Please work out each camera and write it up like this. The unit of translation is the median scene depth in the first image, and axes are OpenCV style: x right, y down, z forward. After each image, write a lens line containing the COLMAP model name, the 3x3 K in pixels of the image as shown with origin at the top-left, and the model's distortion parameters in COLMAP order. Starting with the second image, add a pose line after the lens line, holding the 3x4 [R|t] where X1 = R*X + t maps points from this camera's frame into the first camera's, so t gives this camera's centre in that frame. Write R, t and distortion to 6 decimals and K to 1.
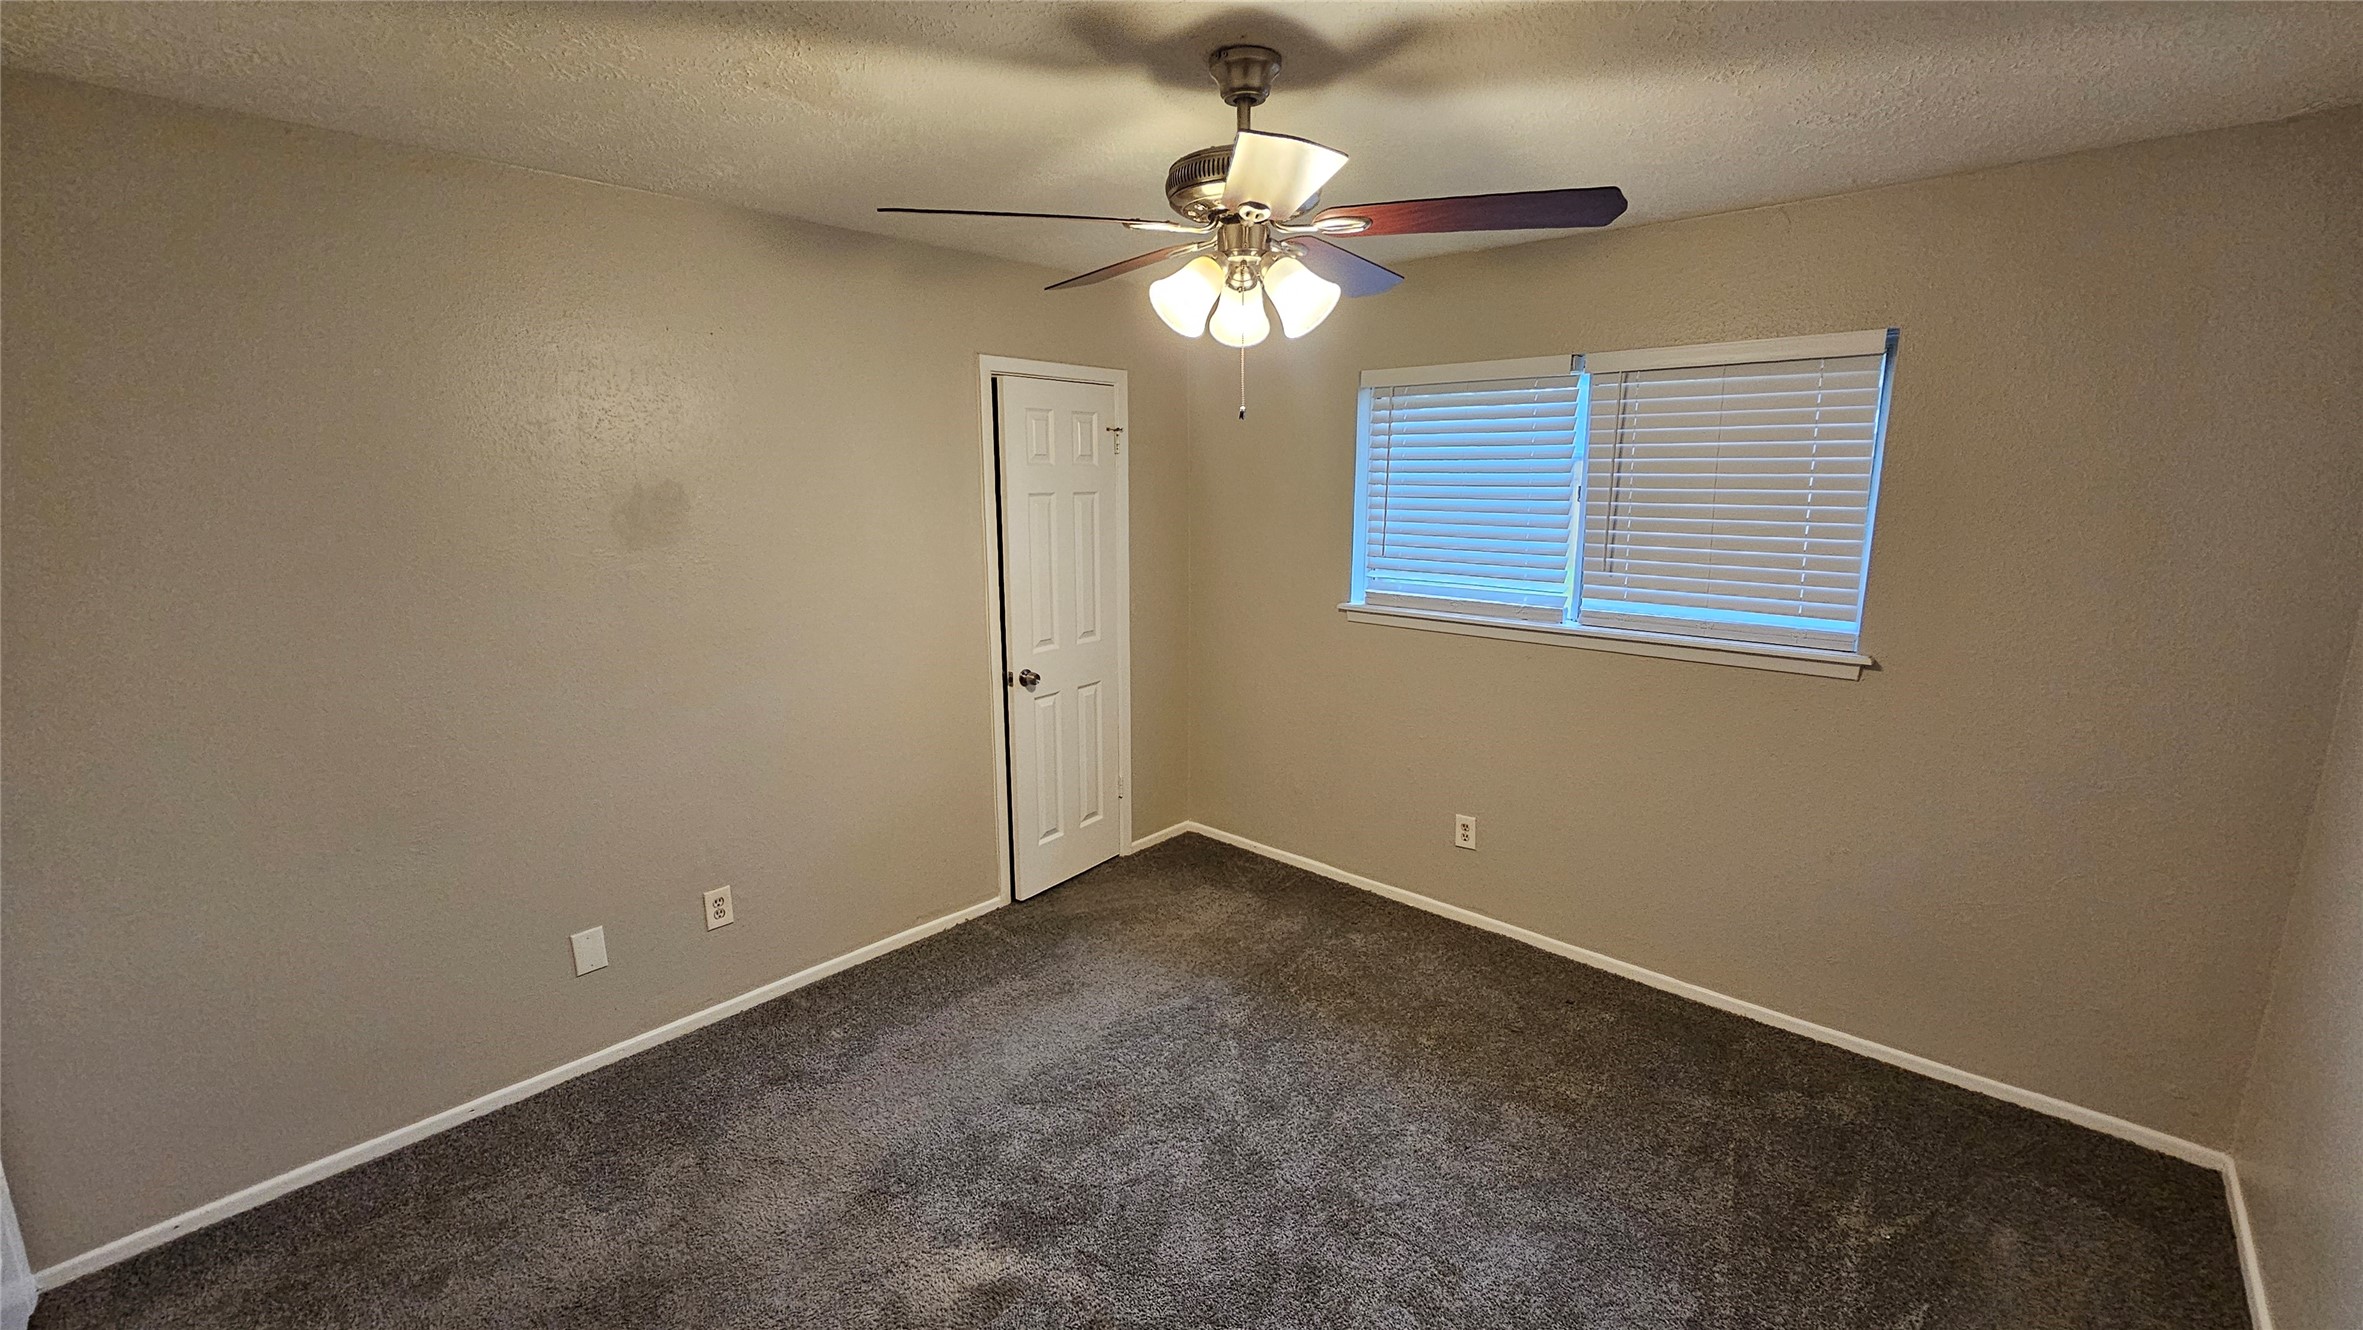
lens RADIAL K [[966.2, 0, 1182.0], [0, 966.2, 661.6], [0, 0, 1]] dist [0.000314, 0.000192]
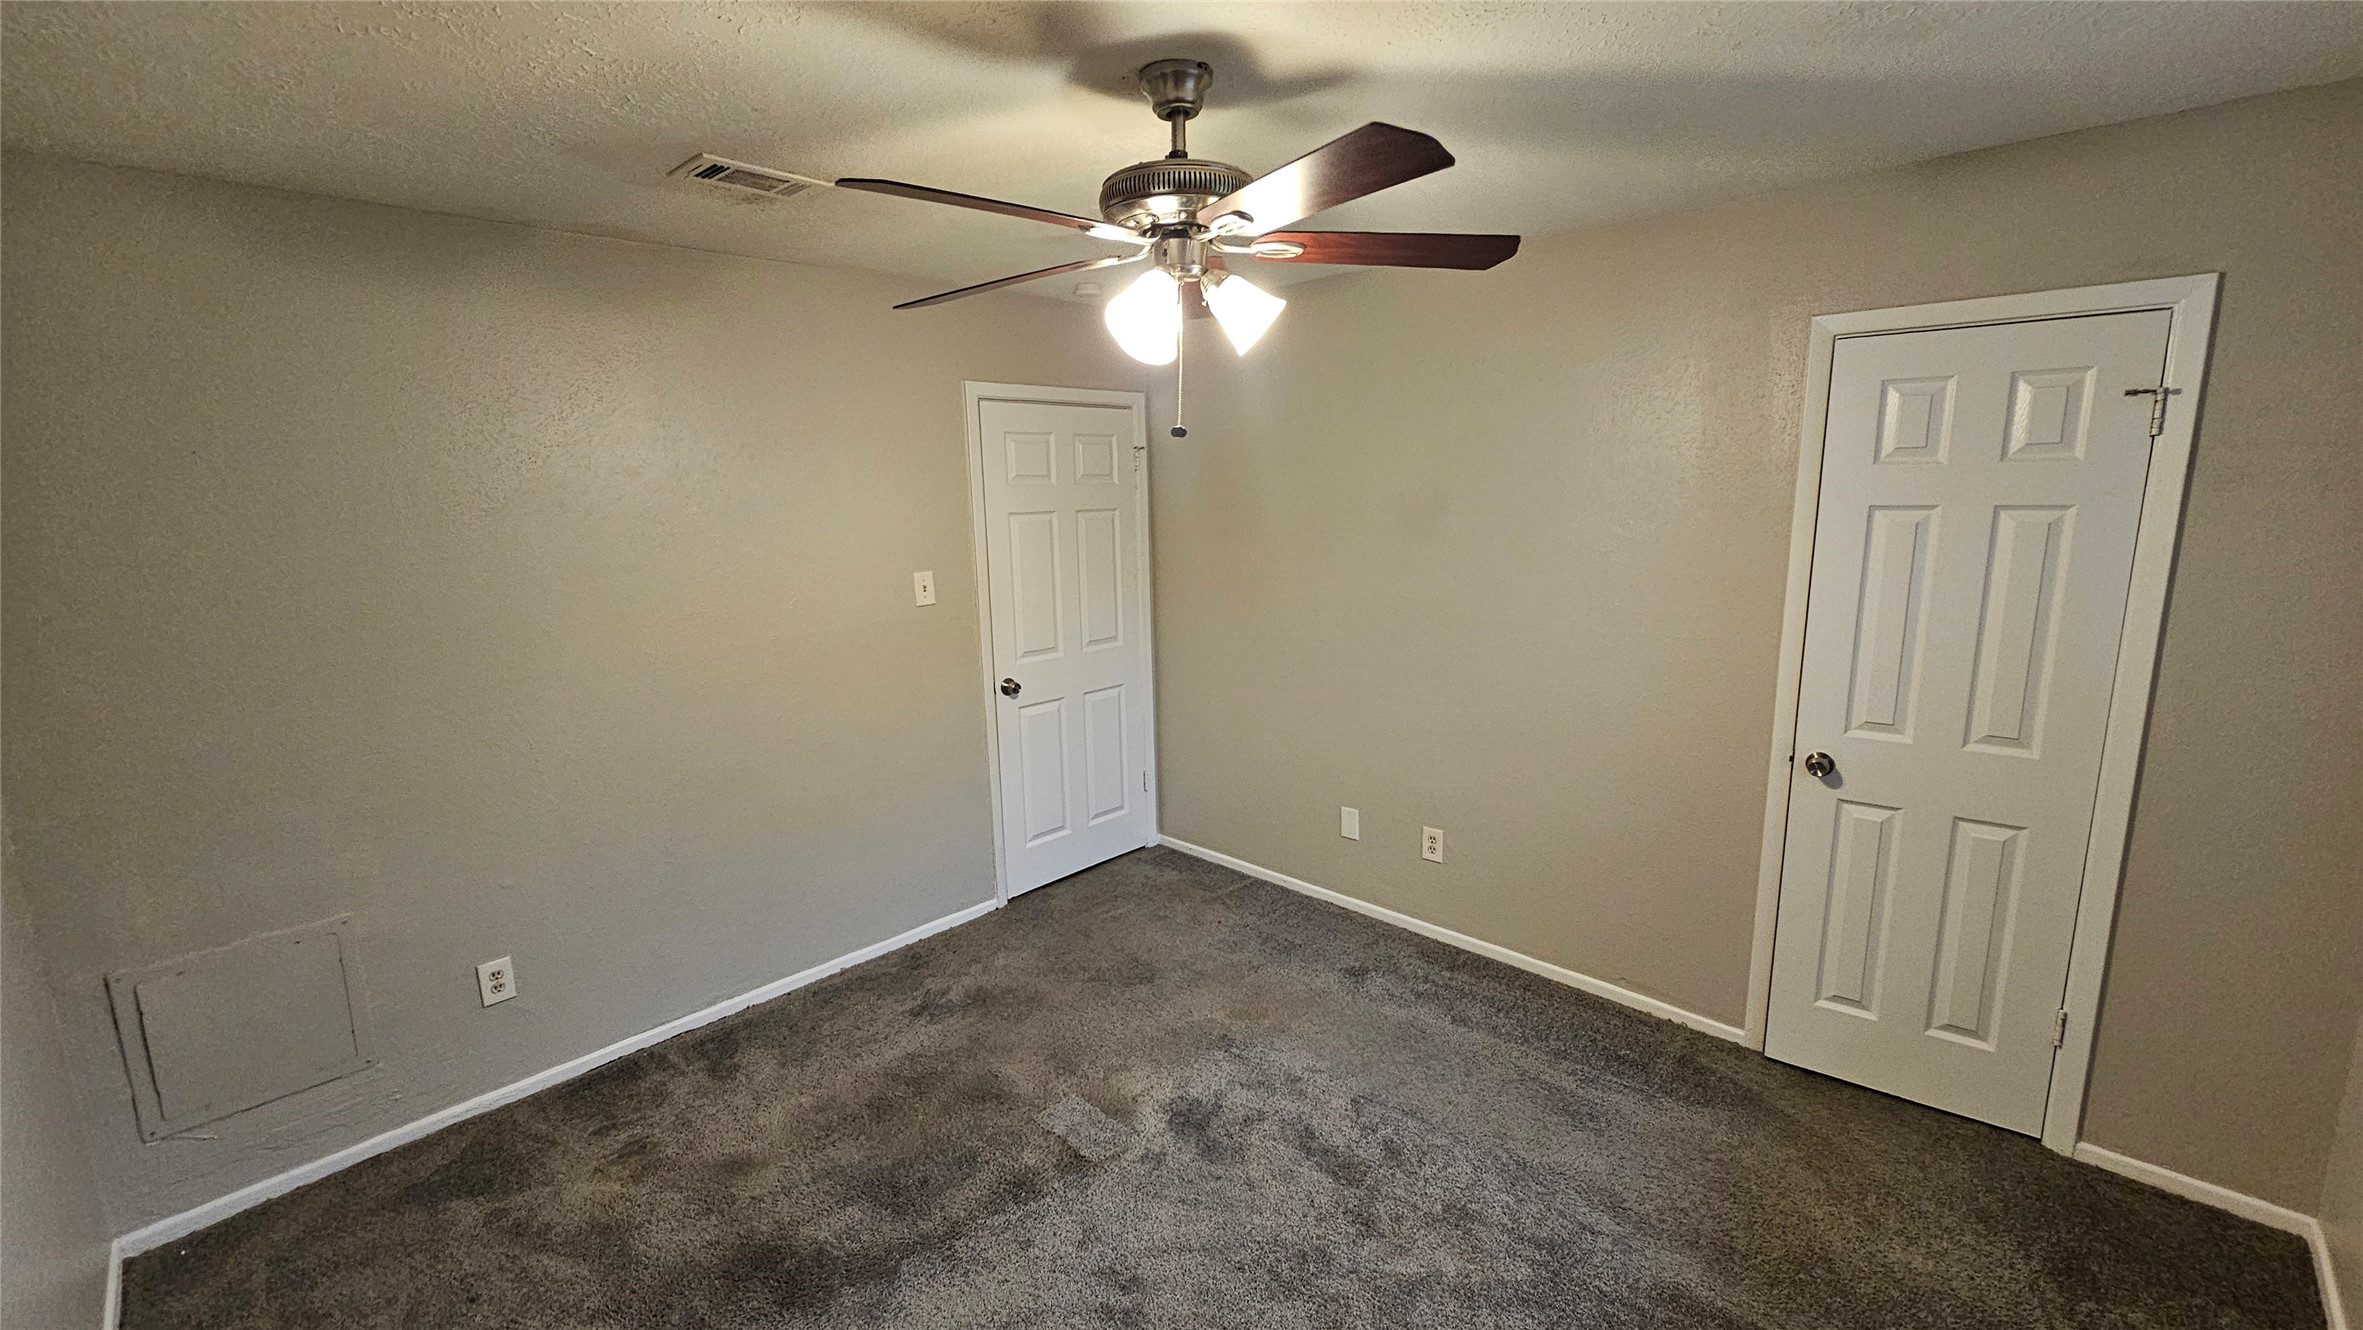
lens RADIAL K [[966.2, 0, 1170.8], [0, 966.2, 657.3], [0, 0, 1]] dist [0.000314, 0.000192]
pose [[-0.030990, 0.180211, -0.983140, 0.817171], [-0.174932, 0.967453, 0.182849, -0.160667], [0.984093, 0.177649, 0.001544, 0.786501]]
